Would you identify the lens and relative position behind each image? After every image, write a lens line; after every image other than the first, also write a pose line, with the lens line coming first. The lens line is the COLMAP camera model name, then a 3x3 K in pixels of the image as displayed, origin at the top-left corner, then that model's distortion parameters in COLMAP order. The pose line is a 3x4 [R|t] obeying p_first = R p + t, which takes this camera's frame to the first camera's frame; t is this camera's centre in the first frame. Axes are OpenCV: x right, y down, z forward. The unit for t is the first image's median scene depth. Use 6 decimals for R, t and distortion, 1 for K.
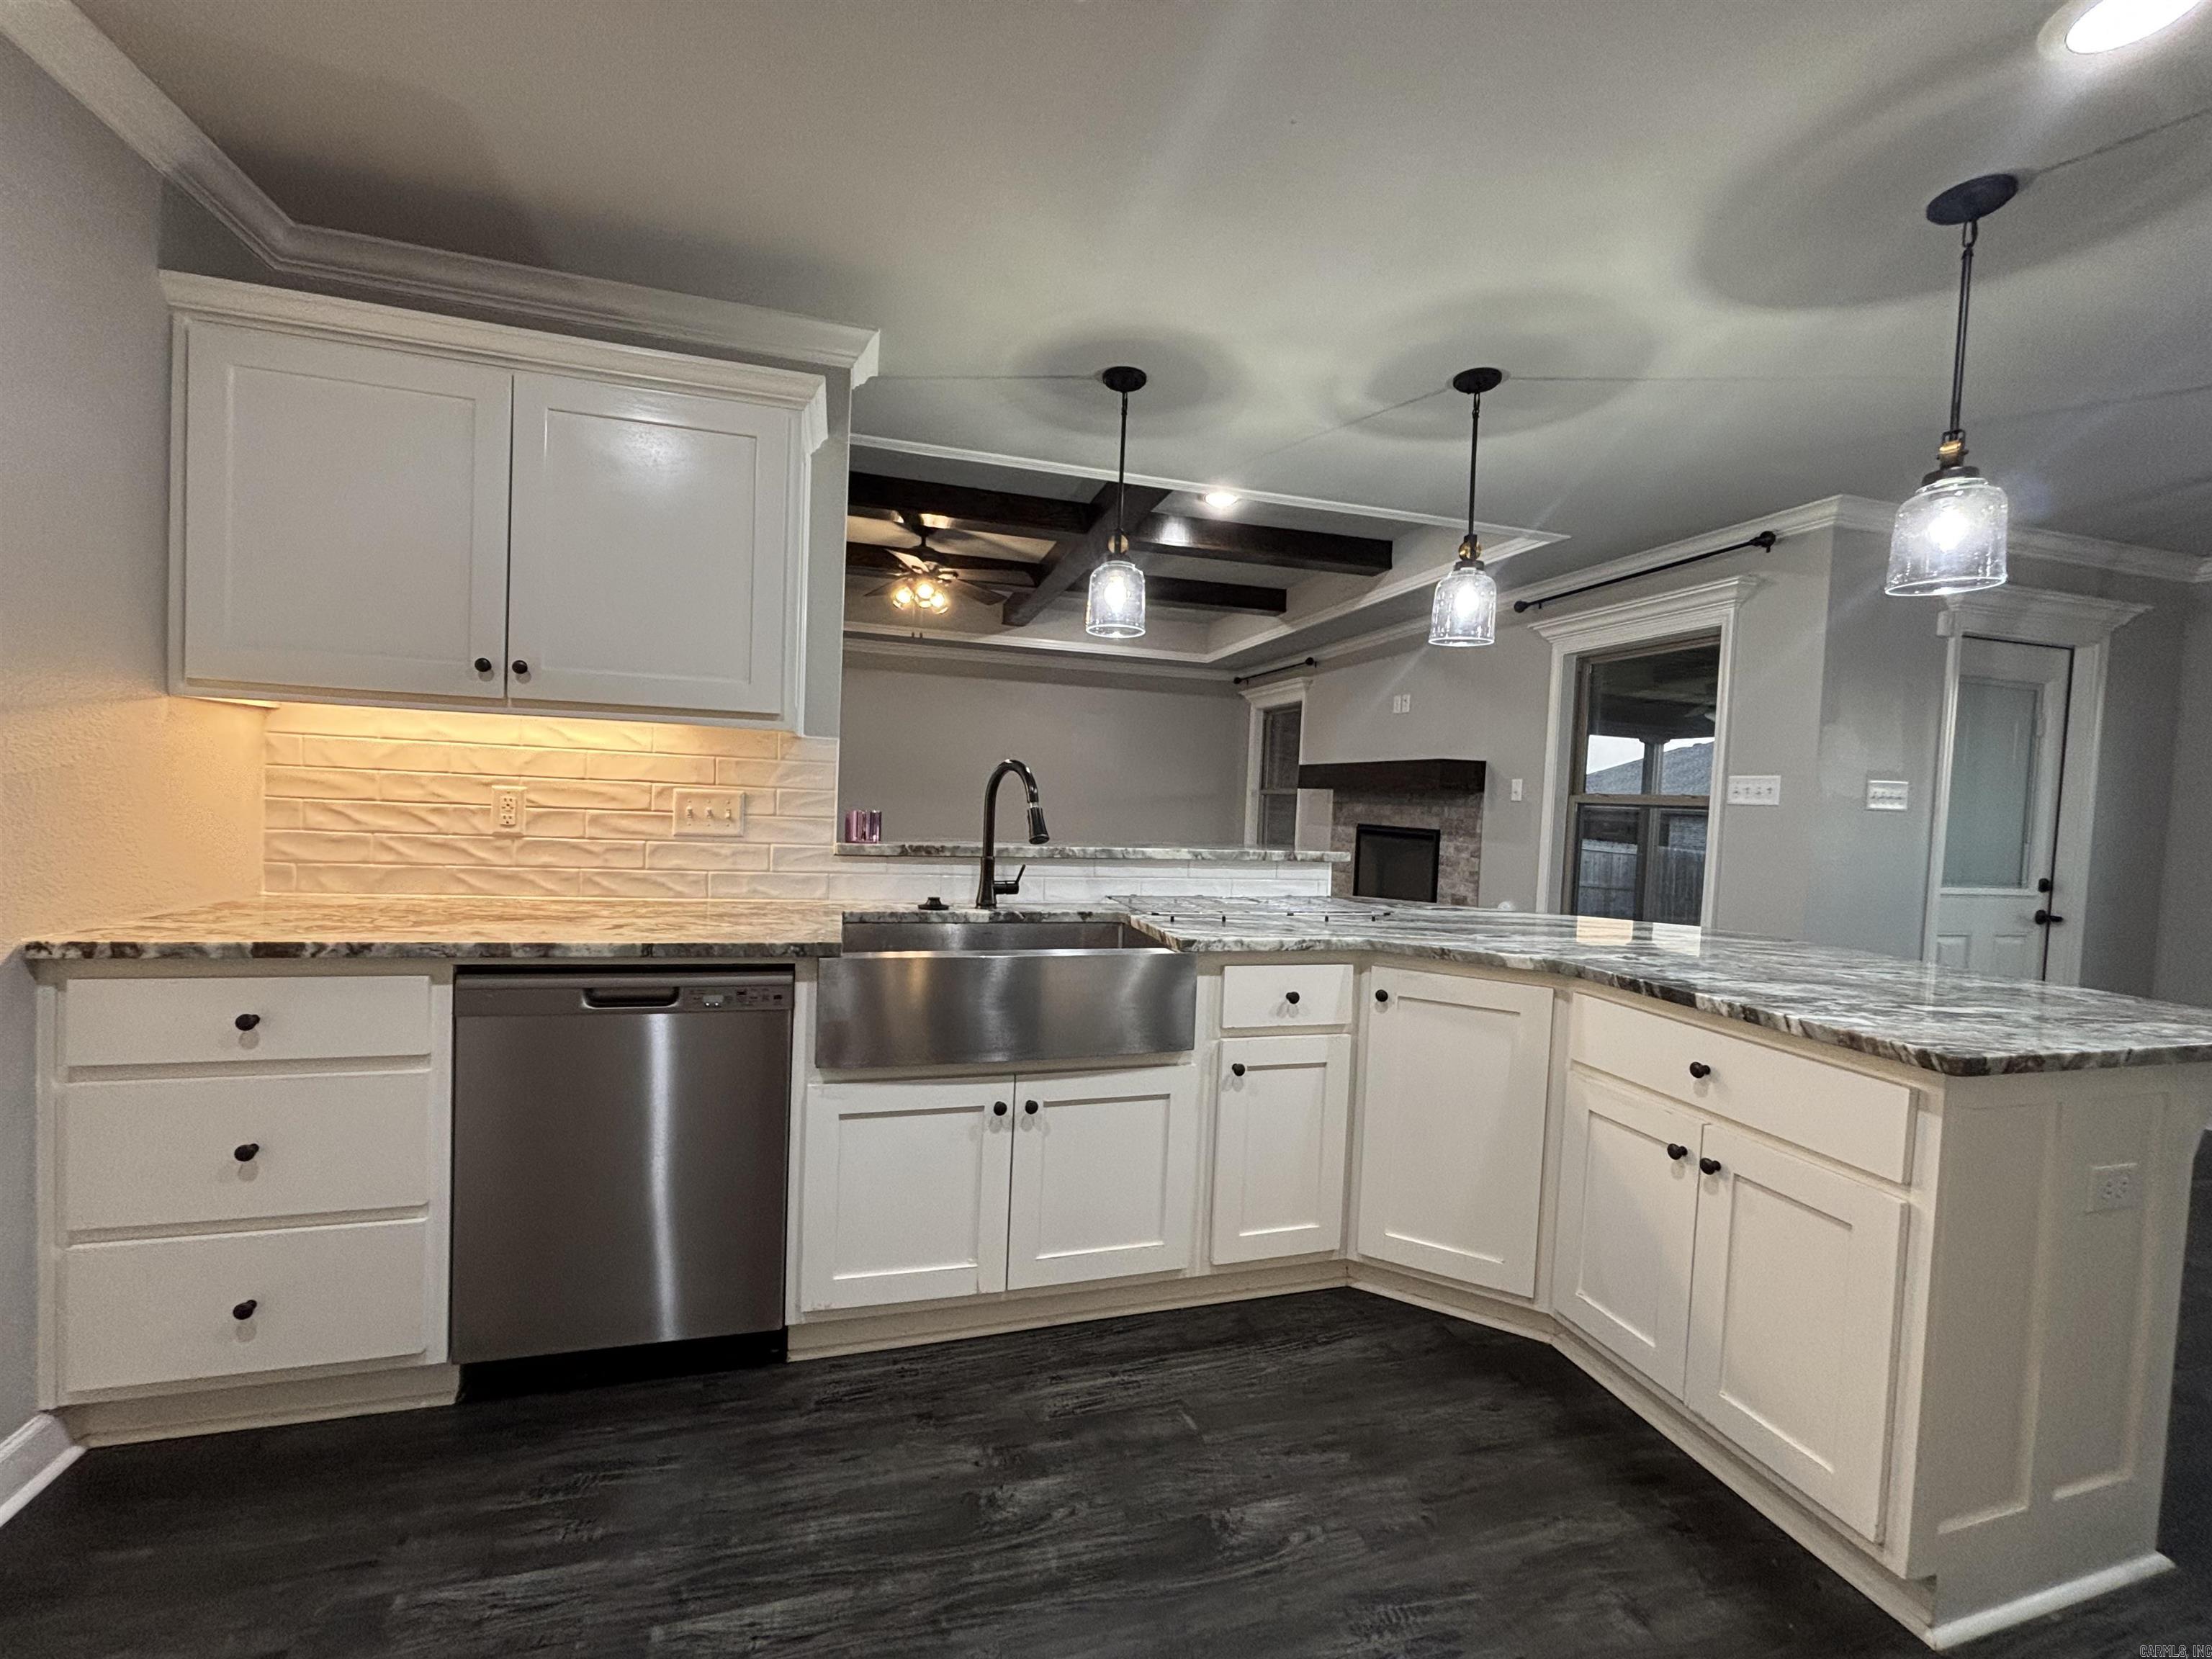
lens RADIAL K [[886.8, 0, 1104.0], [0, 886.8, 831.1], [0, 0, 1]] dist [0.010199, -0.002776]
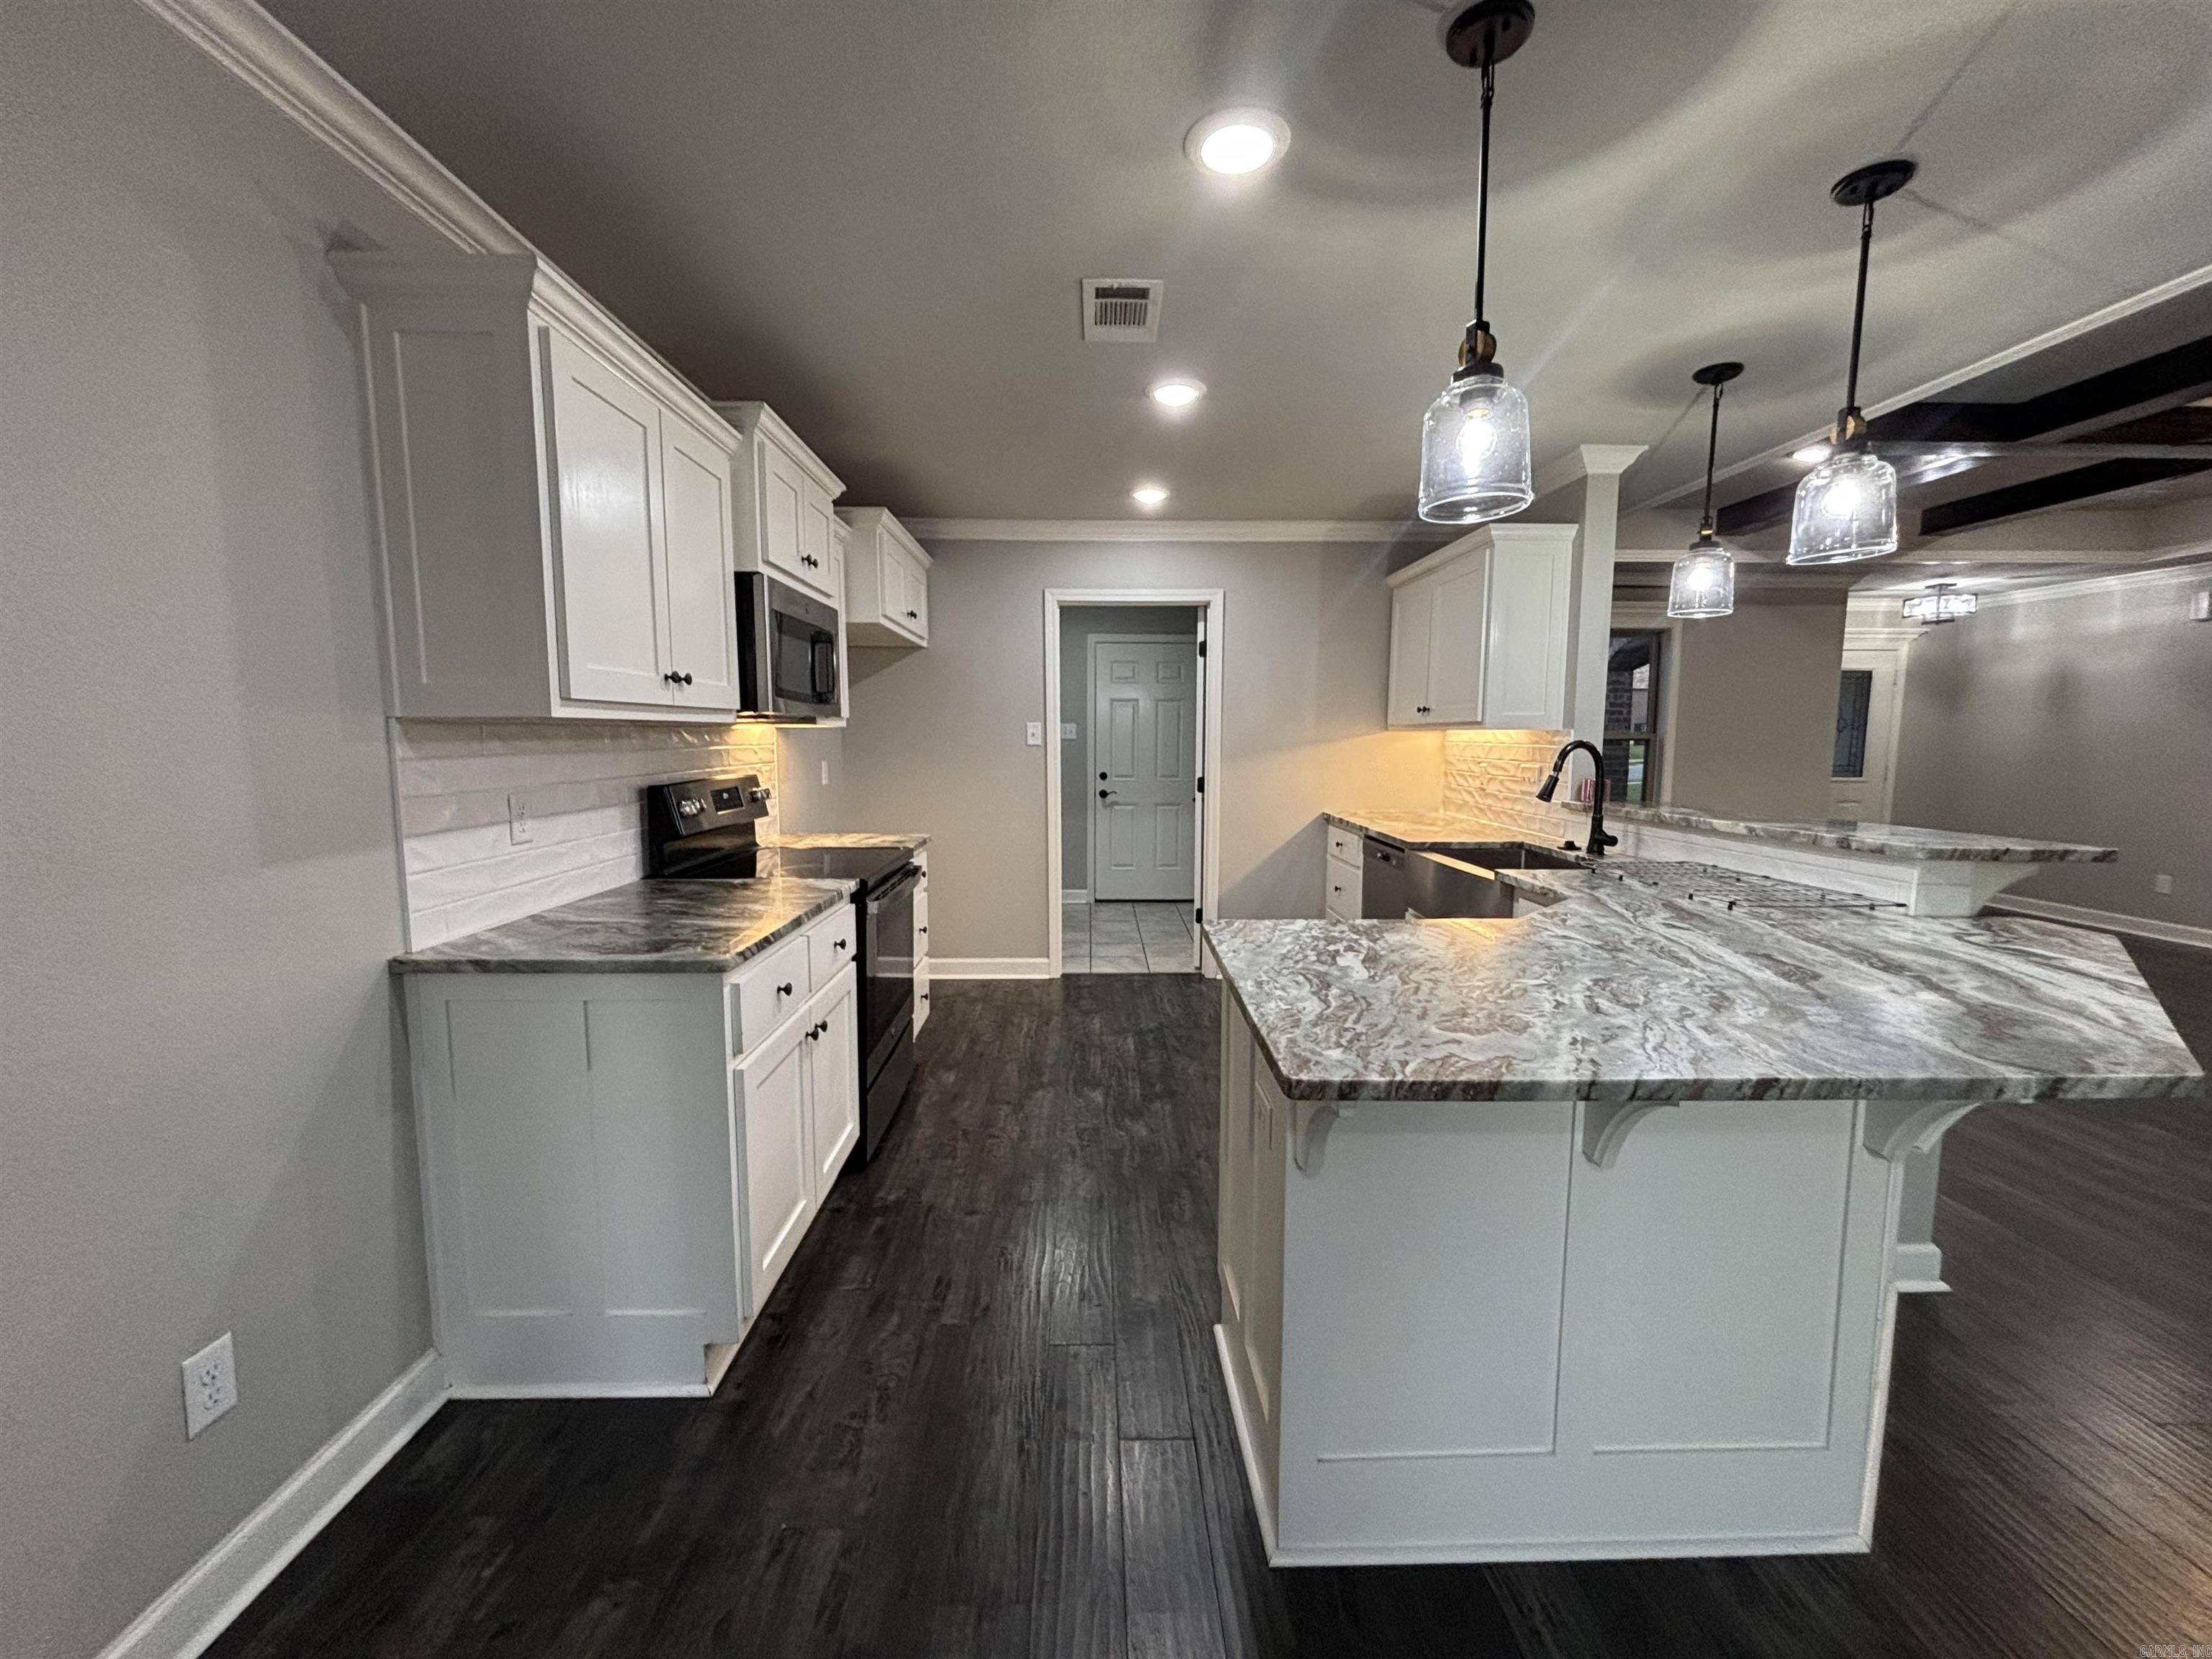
lens RADIAL K [[869.0, 0, 1113.9], [0, 869.0, 829.5], [0, 0, 1]] dist [0.003034, 0.000190]
pose [[-0.265975, 0.065101, -0.961779, 0.828811], [-0.050691, 0.995392, 0.081394, -0.010833], [0.962646, 0.070403, -0.261450, 0.408911]]
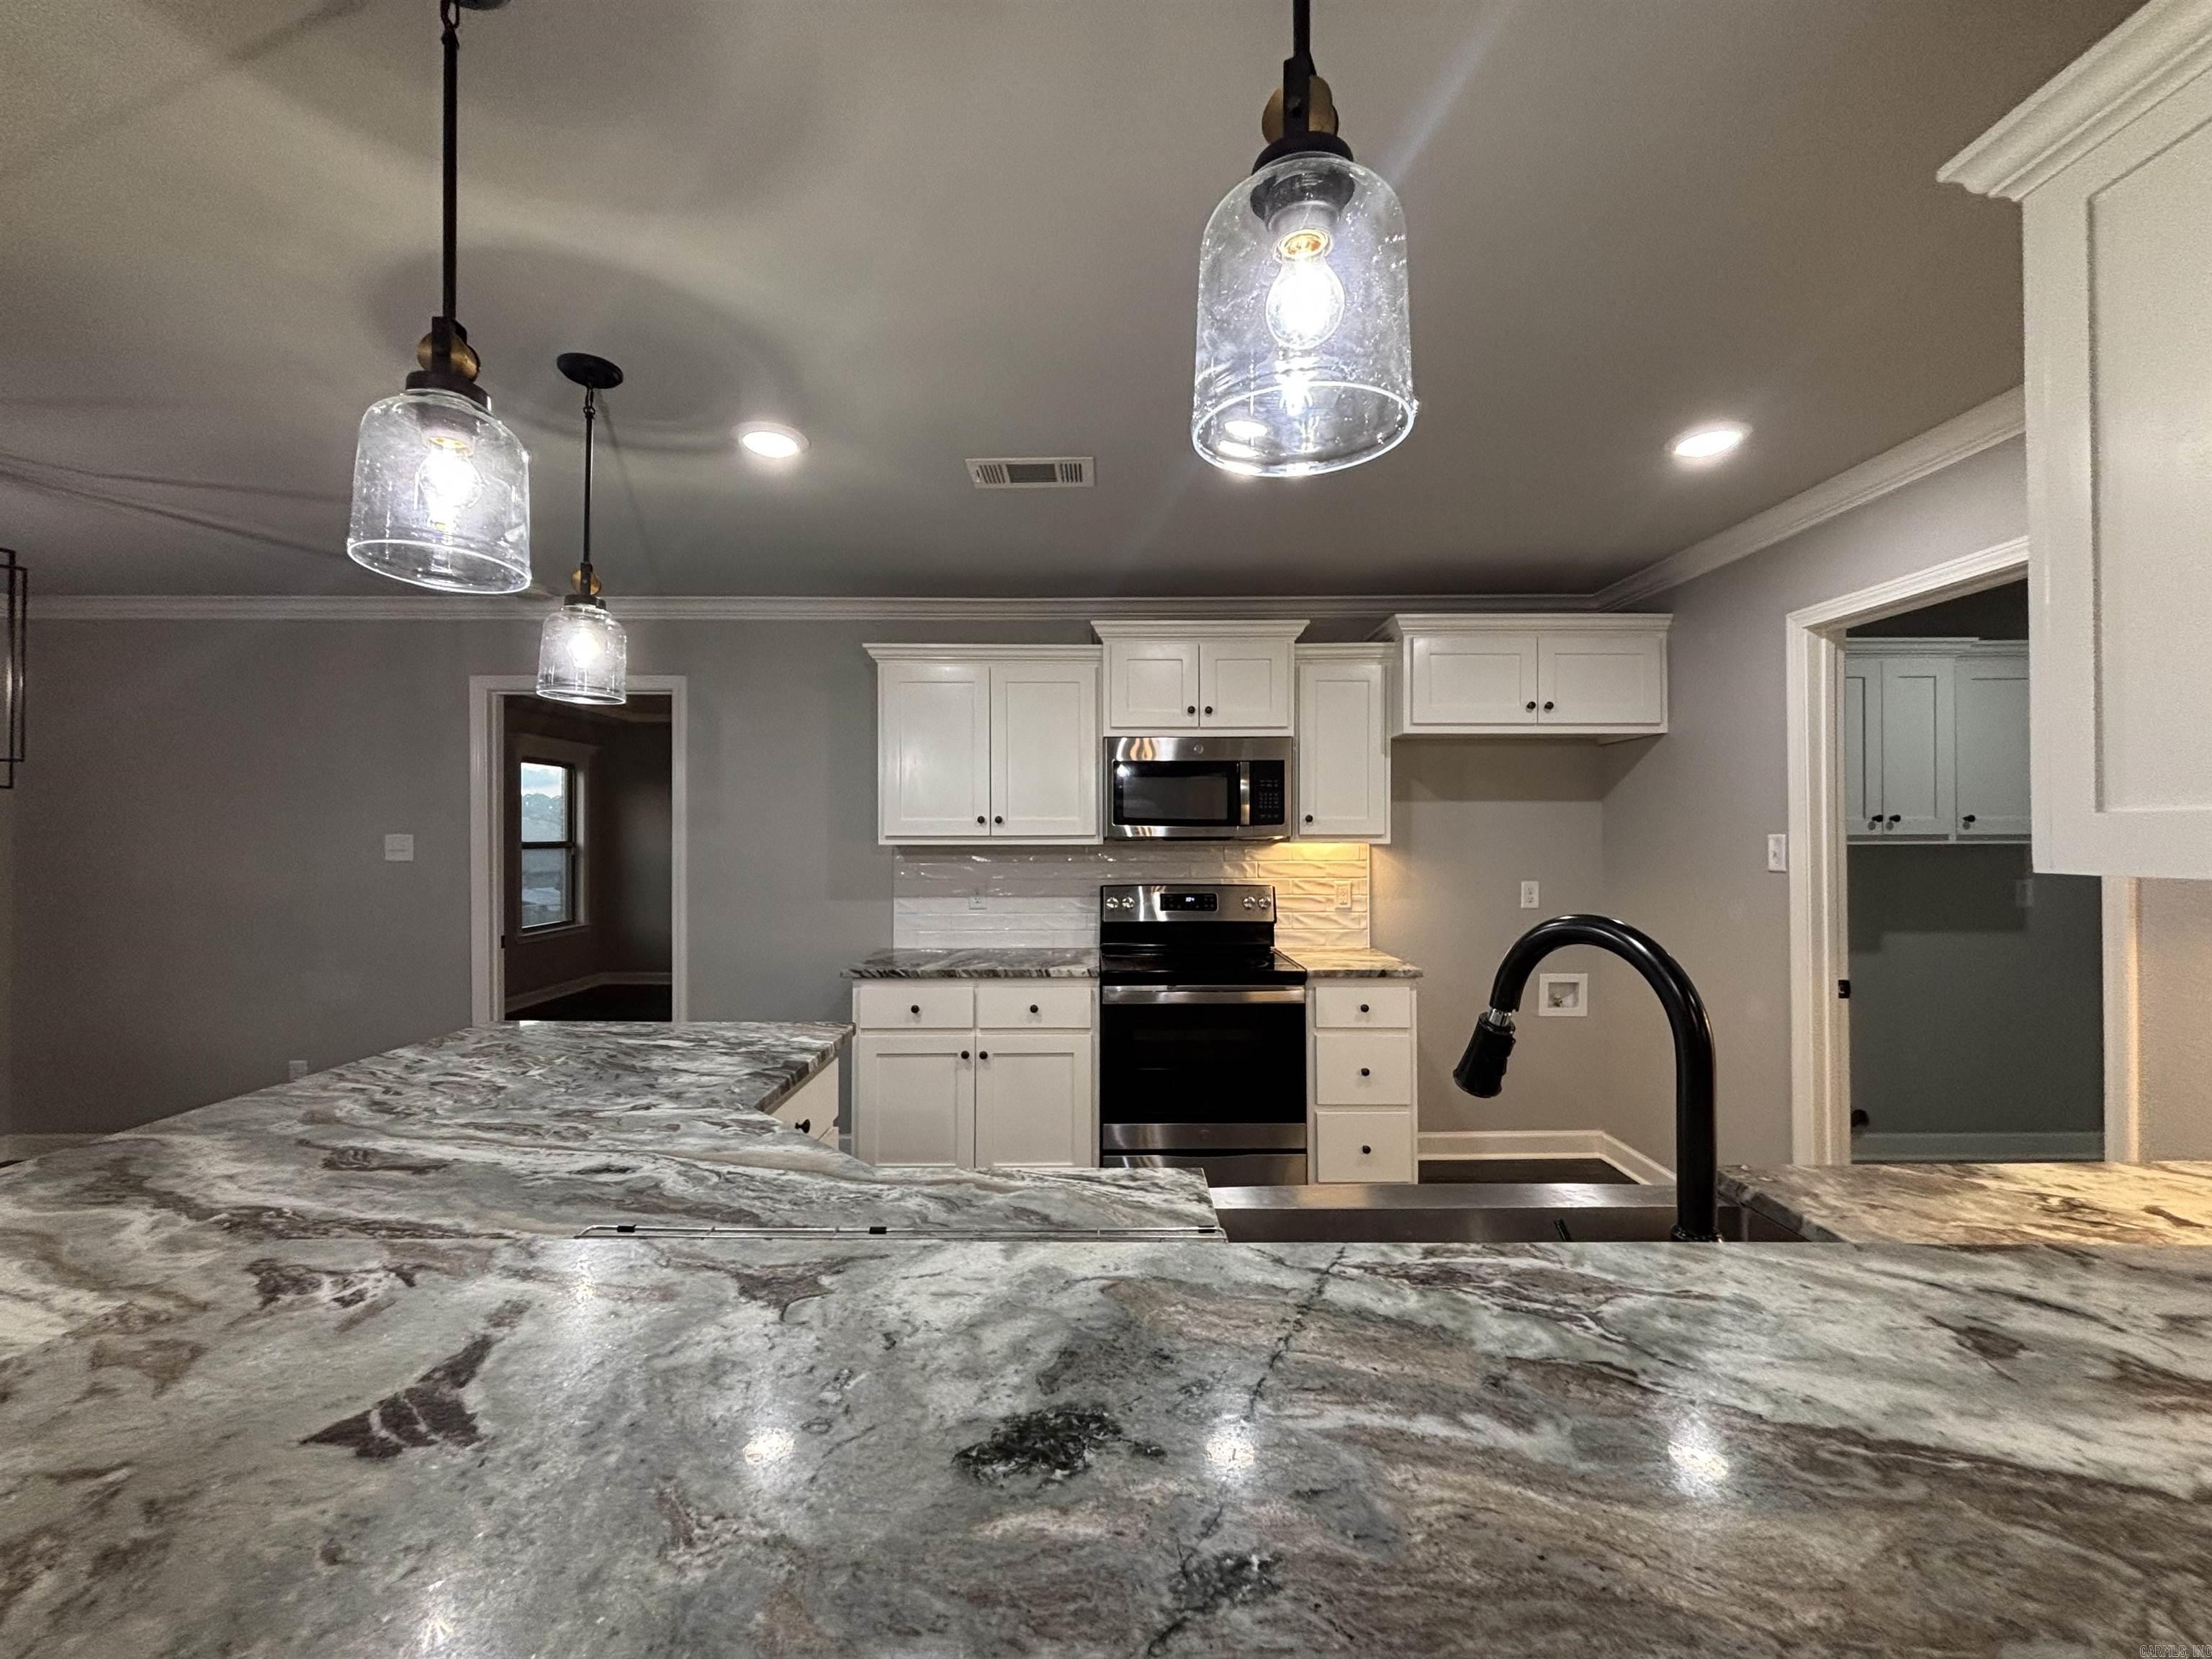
lens RADIAL K [[886.8, 0, 1104.0], [0, 886.8, 831.1], [0, 0, 1]] dist [0.010199, -0.002776]
pose [[-0.958274, -0.035208, 0.283676, -0.005311], [-0.024602, 0.998862, 0.040866, -0.075467], [-0.284792, 0.032182, -0.958049, 0.854809]]
